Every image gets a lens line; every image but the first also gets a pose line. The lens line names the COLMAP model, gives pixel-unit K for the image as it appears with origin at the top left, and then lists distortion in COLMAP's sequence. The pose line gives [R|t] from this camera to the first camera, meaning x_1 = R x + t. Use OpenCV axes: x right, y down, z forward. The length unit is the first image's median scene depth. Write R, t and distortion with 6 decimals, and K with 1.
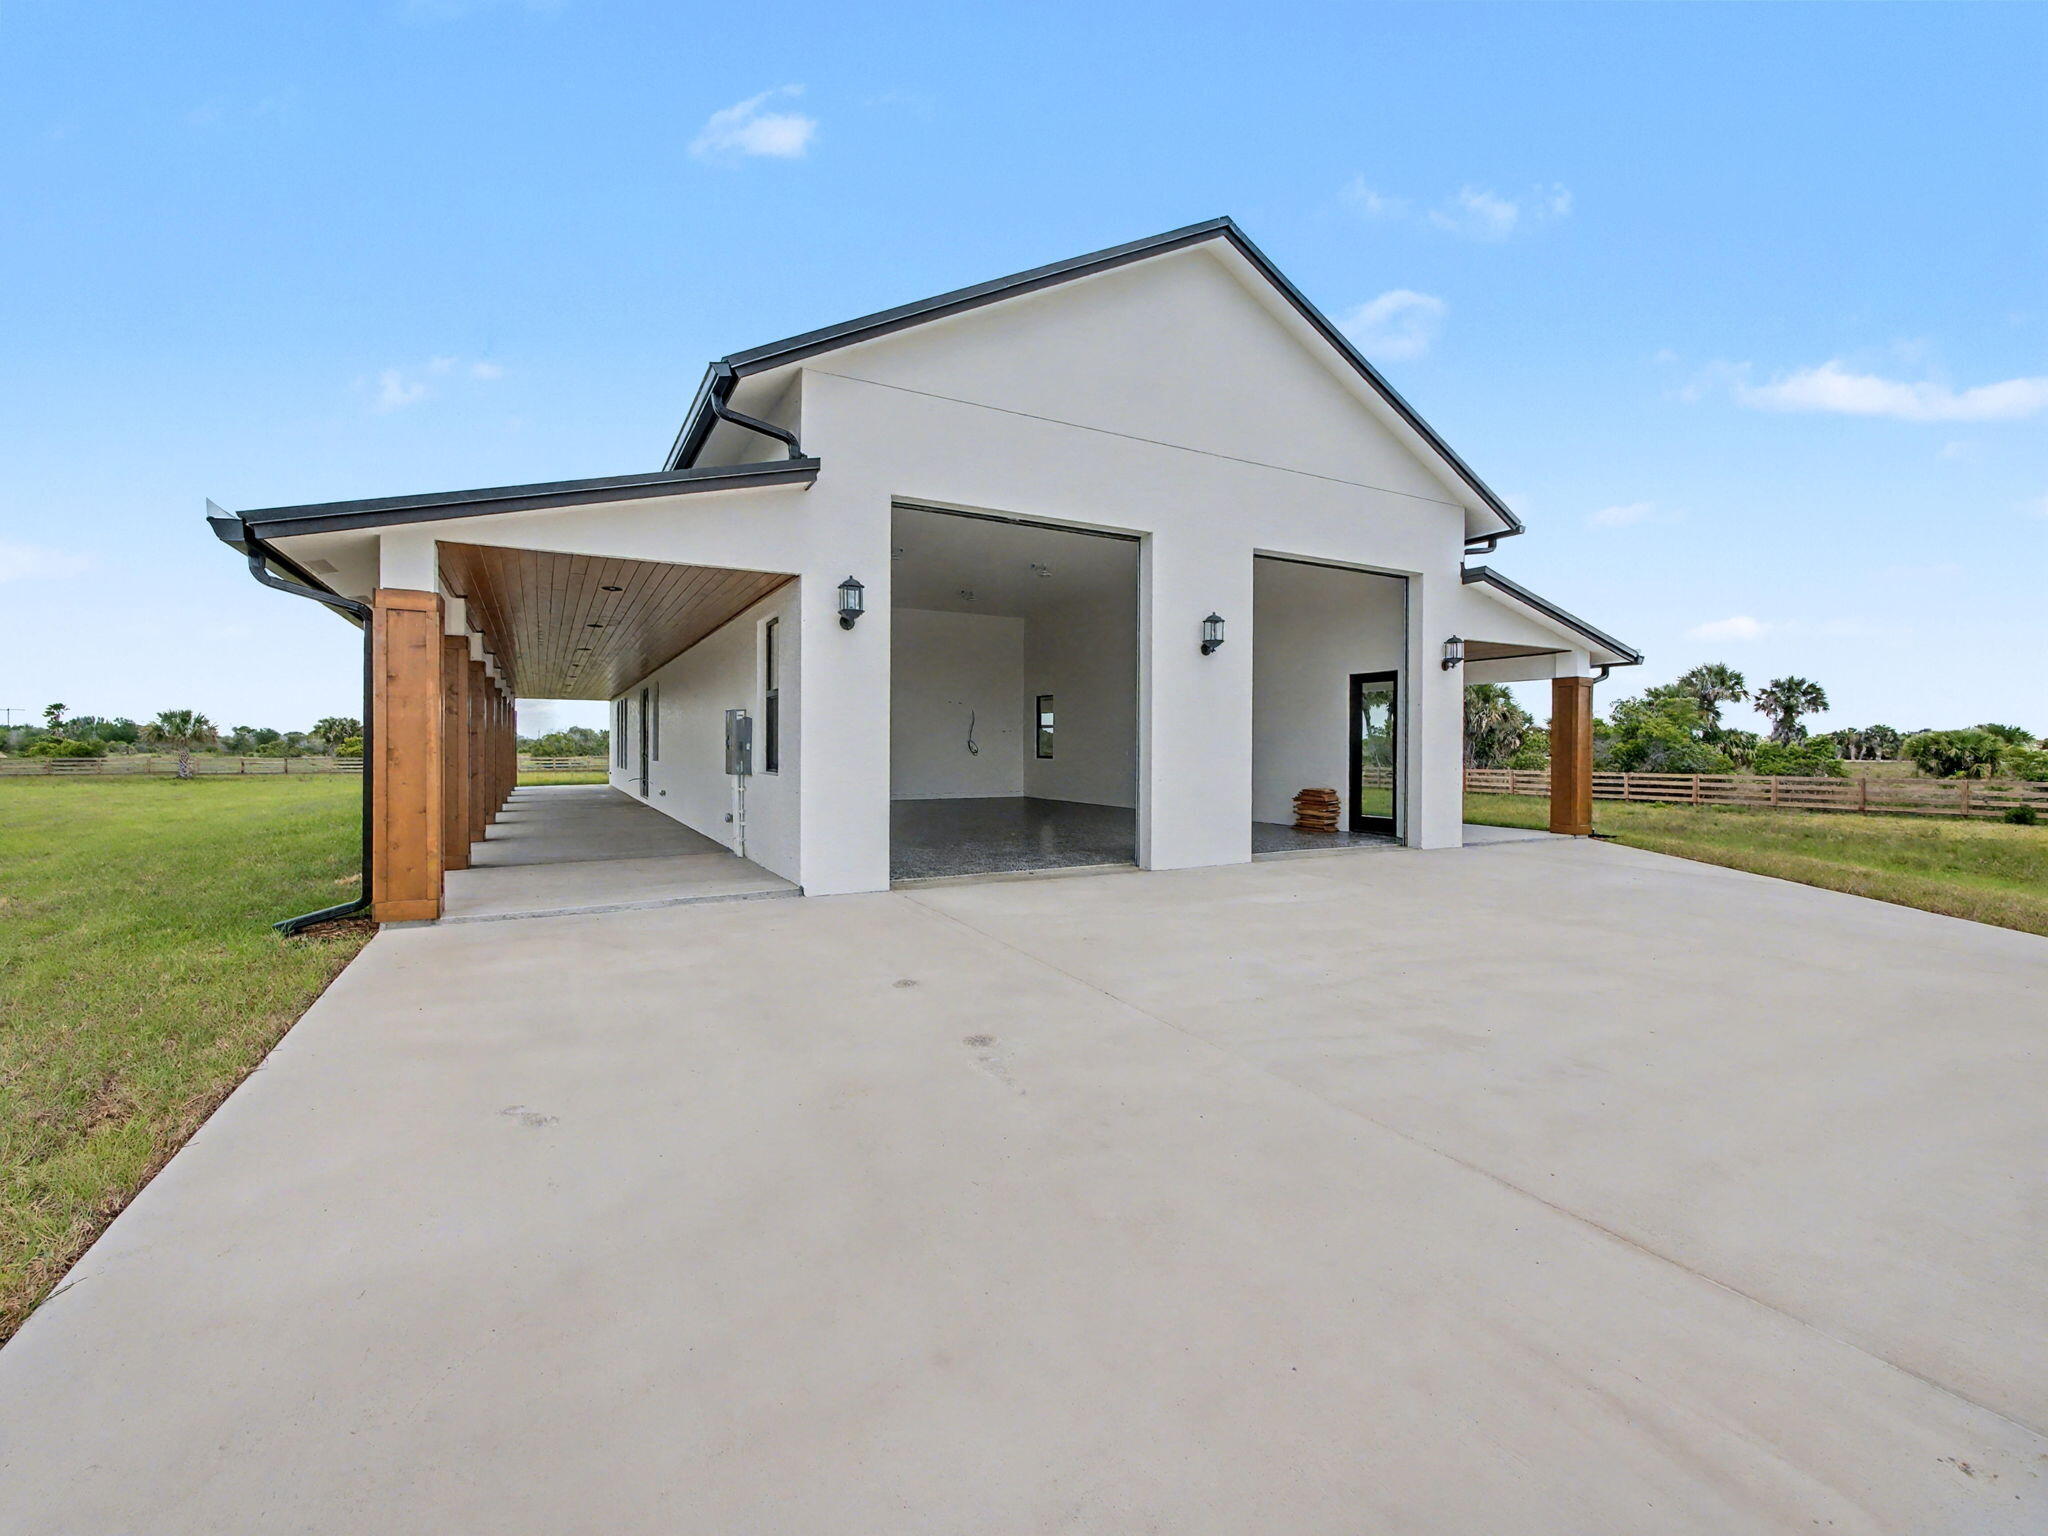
lens RADIAL K [[890.6, 0, 1015.9], [0, 890.6, 753.5], [0, 0, 1]] dist [0.001169, -0.000279]
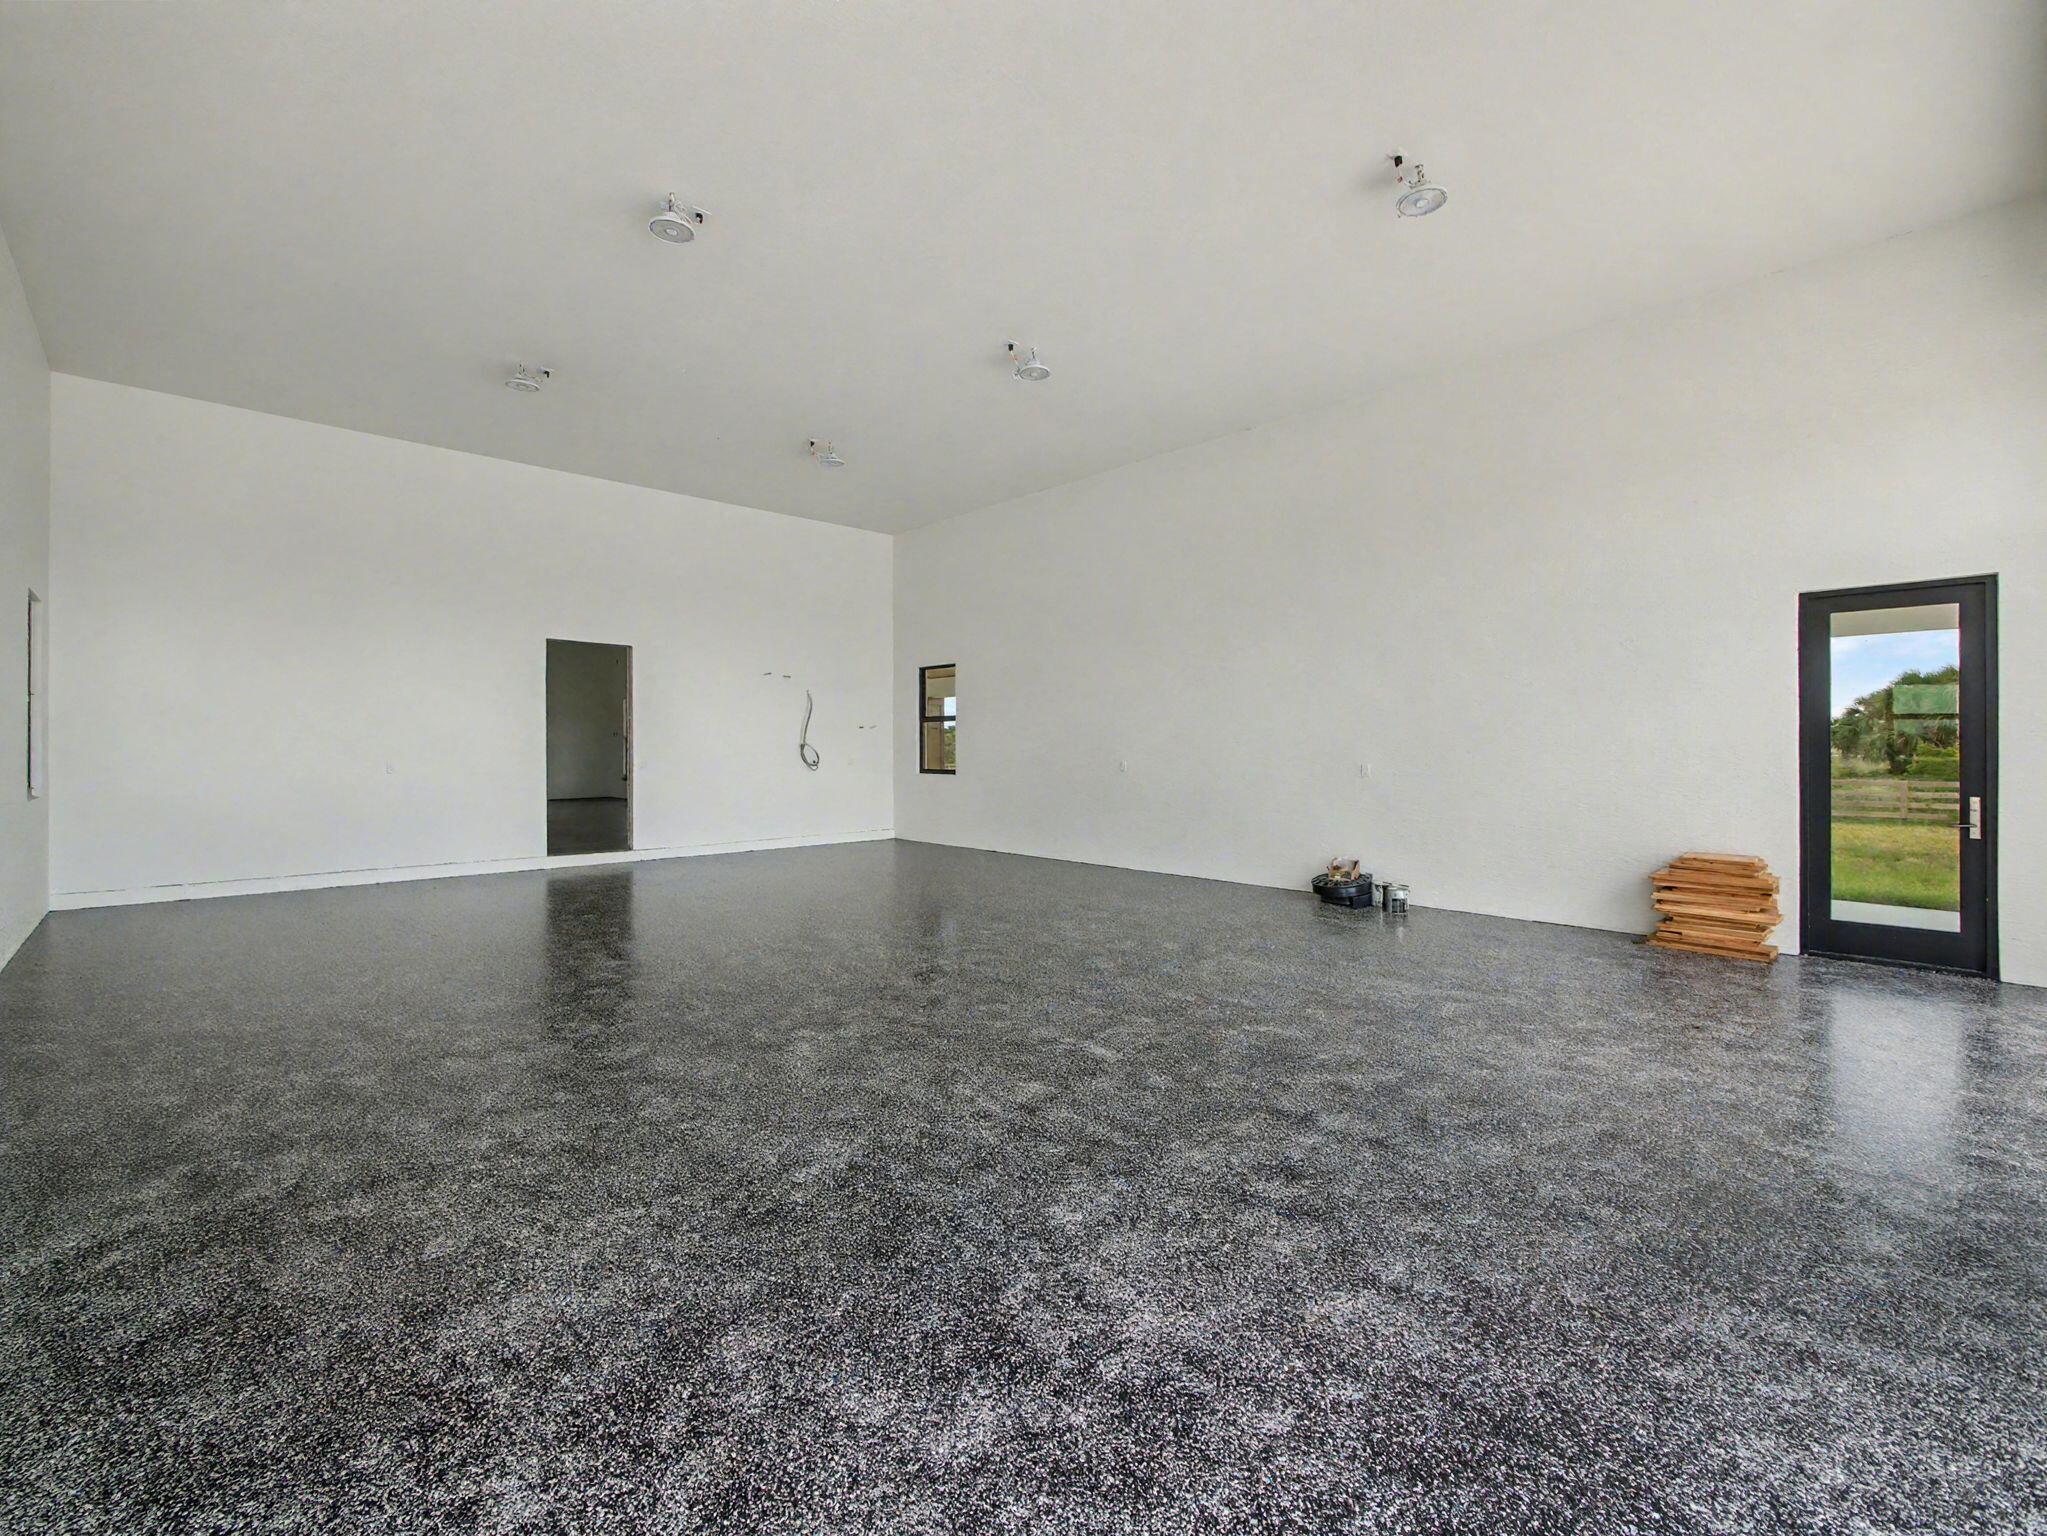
lens RADIAL K [[890.2, 0, 1015.4], [0, 890.2, 753.5], [0, 0, 1]] dist [0.001169, -0.000279]
pose [[0.968071, -0.008196, 0.250544, -0.060708], [0.008044, 0.999966, 0.001632, -0.008468], [-0.250549, 0.000435, 0.968104, 0.402667]]
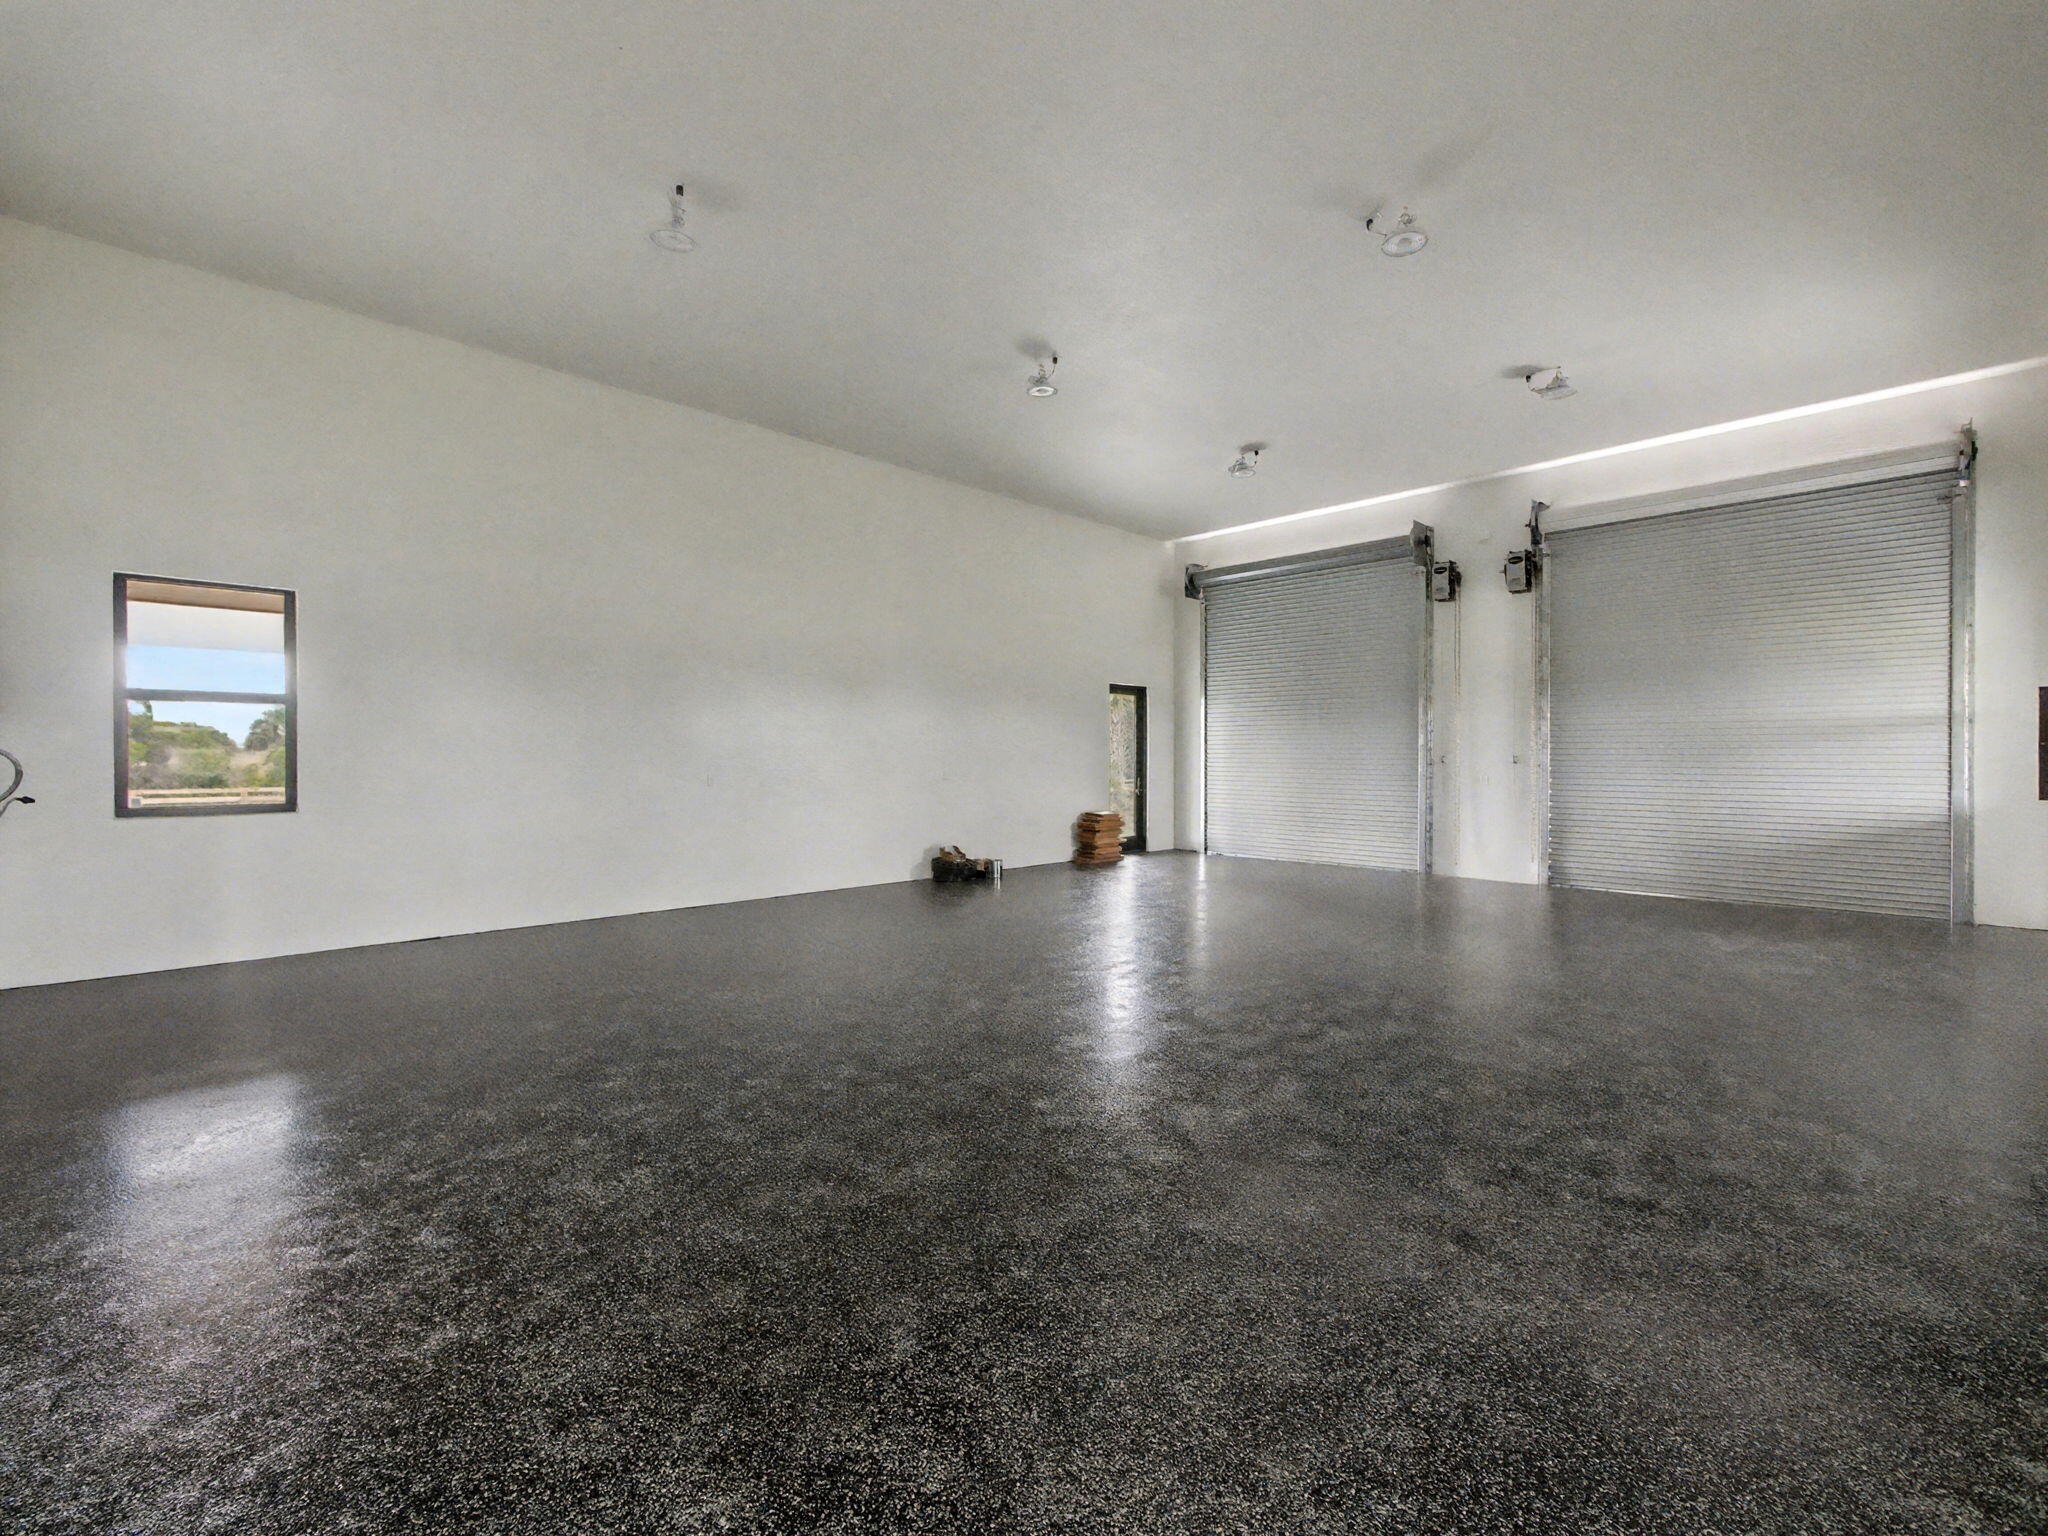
lens RADIAL K [[890.6, 0, 1015.9], [0, 890.6, 753.5], [0, 0, 1]] dist [0.001169, -0.000279]
pose [[-0.280257, -0.015119, 0.959806, -0.282112], [-0.007565, 0.999880, 0.013541, -0.018384], [-0.959895, -0.003466, -0.280337, 0.802479]]
